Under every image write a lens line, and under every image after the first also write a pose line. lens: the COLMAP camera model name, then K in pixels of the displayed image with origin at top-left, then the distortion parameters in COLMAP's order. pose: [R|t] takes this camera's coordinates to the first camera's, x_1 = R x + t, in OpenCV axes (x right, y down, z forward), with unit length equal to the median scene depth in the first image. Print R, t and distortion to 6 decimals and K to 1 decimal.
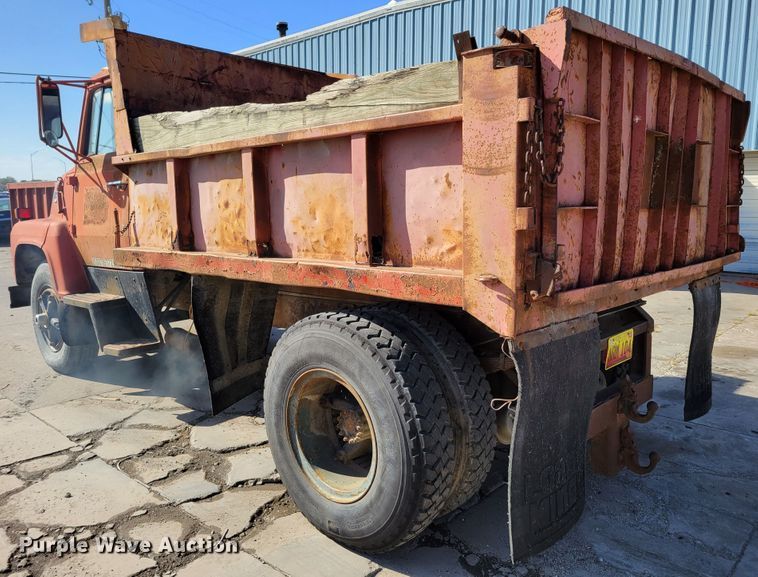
lens RADIAL K [[588.6, 0, 379.3], [0, 588.6, 262.5], [0, 0, 1]] dist [0.036273, -0.000552]
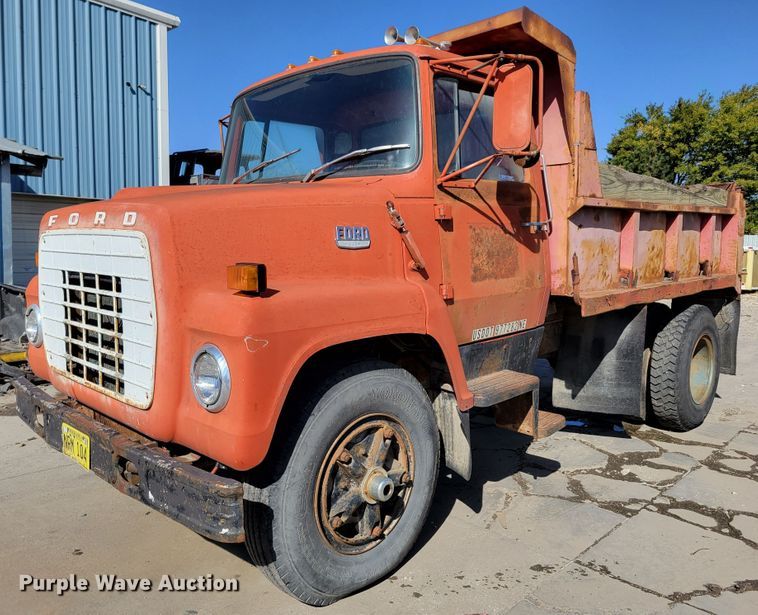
lens RADIAL K [[612.5, 0, 377.4], [0, 612.5, 287.5], [0, 0, 1]] dist [0.039380, 0.005693]
pose [[0.043930, -0.067775, 0.996733, -1.452938], [0.100173, 0.992967, 0.063104, -0.136482], [-0.994000, 0.097073, 0.050410, 1.323131]]
